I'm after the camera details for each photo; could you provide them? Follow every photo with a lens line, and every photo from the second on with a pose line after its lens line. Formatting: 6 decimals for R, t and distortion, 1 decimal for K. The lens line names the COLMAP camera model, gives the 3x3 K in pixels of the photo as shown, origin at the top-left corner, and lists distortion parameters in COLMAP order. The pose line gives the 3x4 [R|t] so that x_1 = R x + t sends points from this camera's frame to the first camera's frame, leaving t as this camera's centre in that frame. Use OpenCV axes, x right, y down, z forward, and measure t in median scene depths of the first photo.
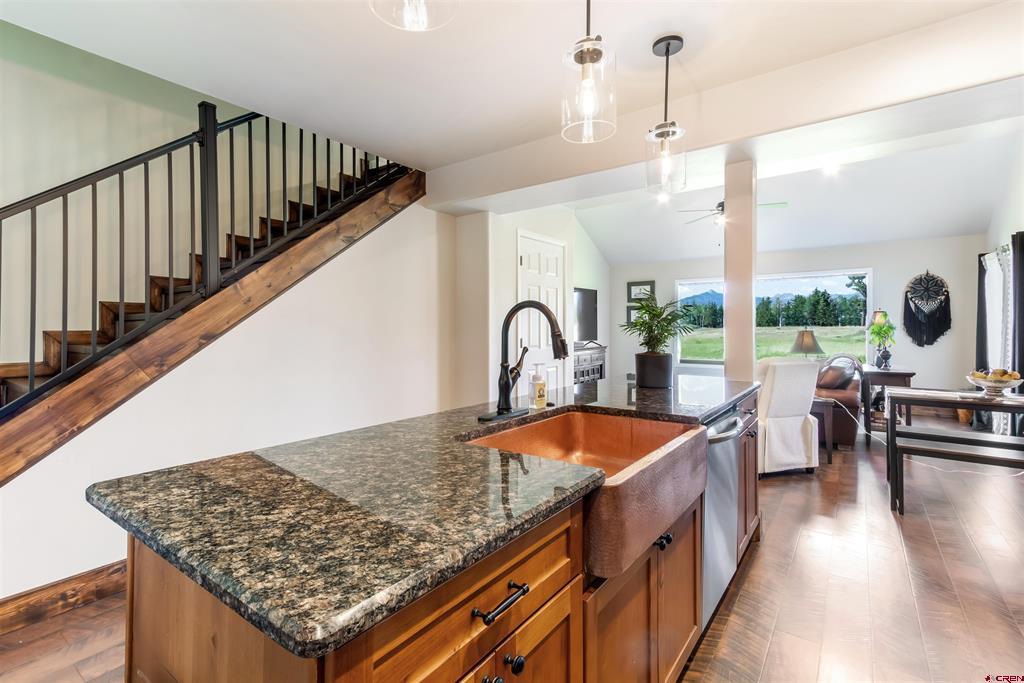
lens RADIAL K [[474.4, 0, 496.4], [0, 474.4, 326.9], [0, 0, 1]] dist [0.020144, 0.001098]
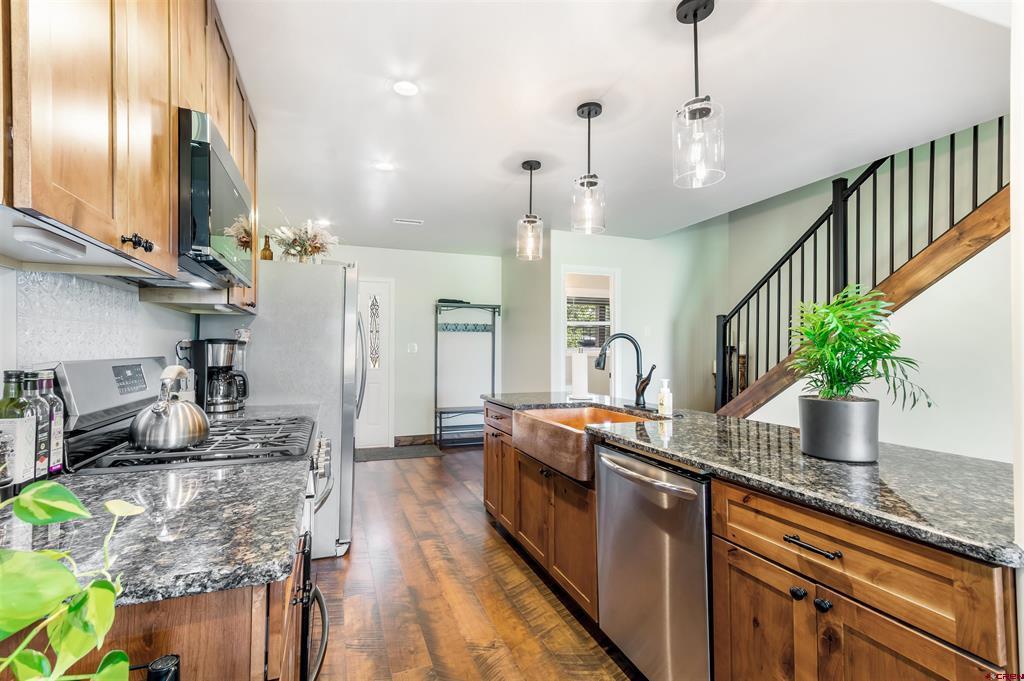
lens RADIAL K [[474.4, 0, 503.5], [0, 474.4, 336.8], [0, 0, 1]] dist [0.020144, 0.001098]
pose [[-0.541884, -0.023116, -0.840135, 0.384098], [0.000720, 0.999609, -0.027968, -0.000602], [0.840453, -0.015760, -0.541655, 0.365183]]
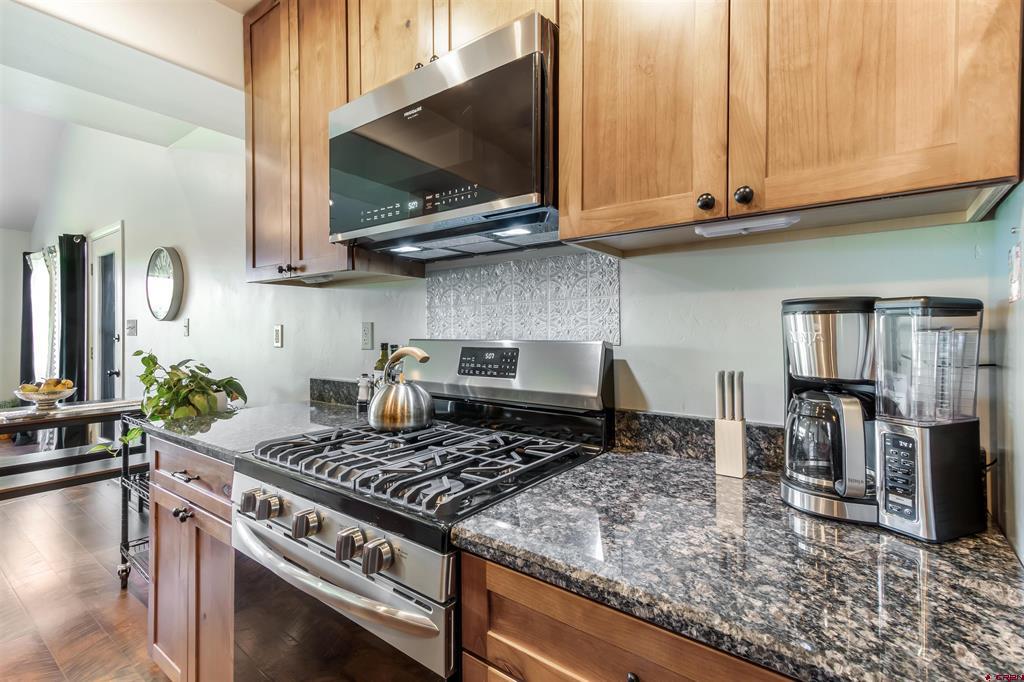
lens RADIAL K [[474.4, 0, 508.1], [0, 474.4, 325.7], [0, 0, 1]] dist [0.020144, 0.001098]
pose [[-0.001903, 0.014832, 0.999888, 0.072825], [-0.003278, 0.999885, -0.014838, -0.000108], [-0.999993, -0.003306, -0.001854, 0.077897]]
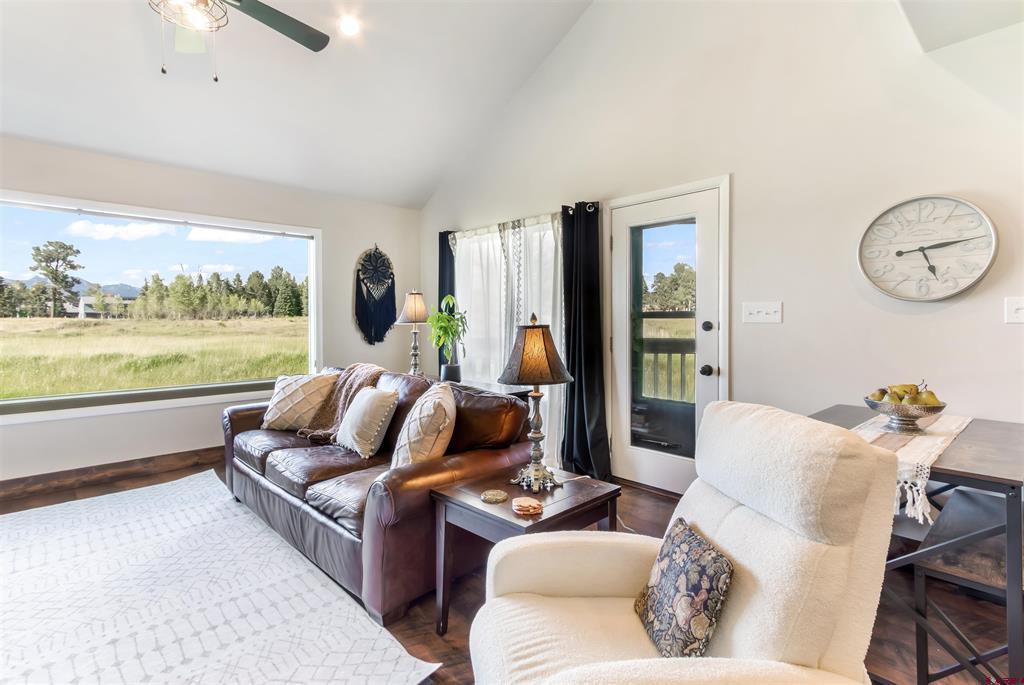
lens RADIAL K [[498.9, 0, 505.5], [0, 498.9, 327.3], [0, 0, 1]] dist [0.033863, -0.005501]
pose [[0.181371, -0.014147, 0.983313, 0.148724], [-0.002305, 0.999888, 0.014811, 0.001698], [-0.983412, -0.004952, 0.181318, 0.647516]]
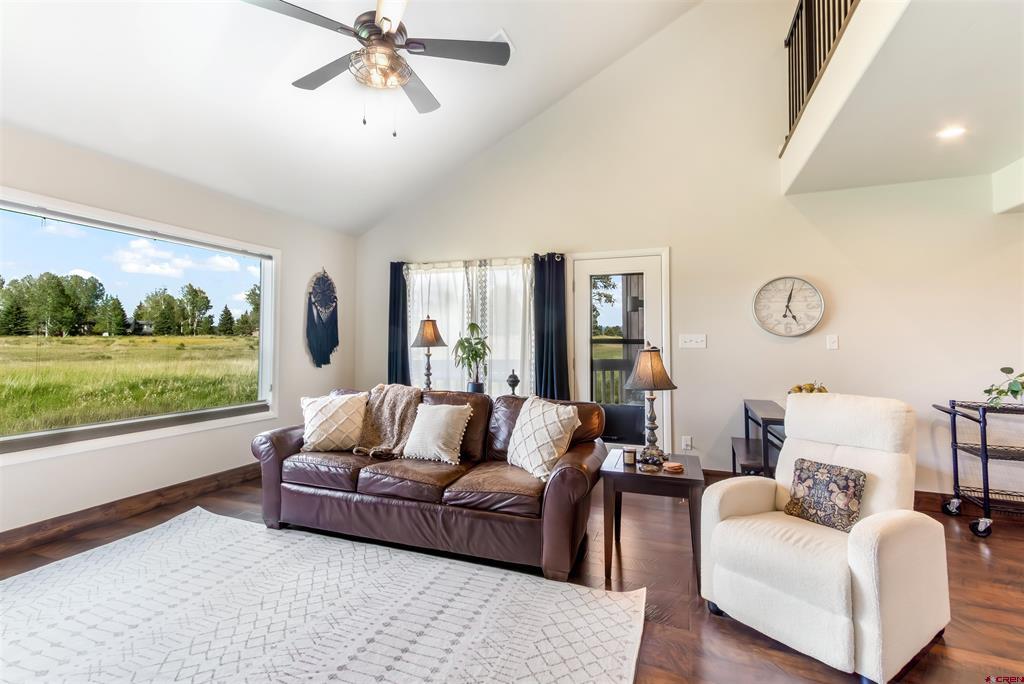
lens RADIAL K [[474.4, 0, 496.5], [0, 474.4, 328.1], [0, 0, 1]] dist [0.020144, 0.001098]
pose [[-0.264328, 0.027958, 0.964028, 0.081701], [-0.009342, 0.999459, -0.031547, 0.000519], [-0.964388, -0.017345, -0.263923, 0.922358]]
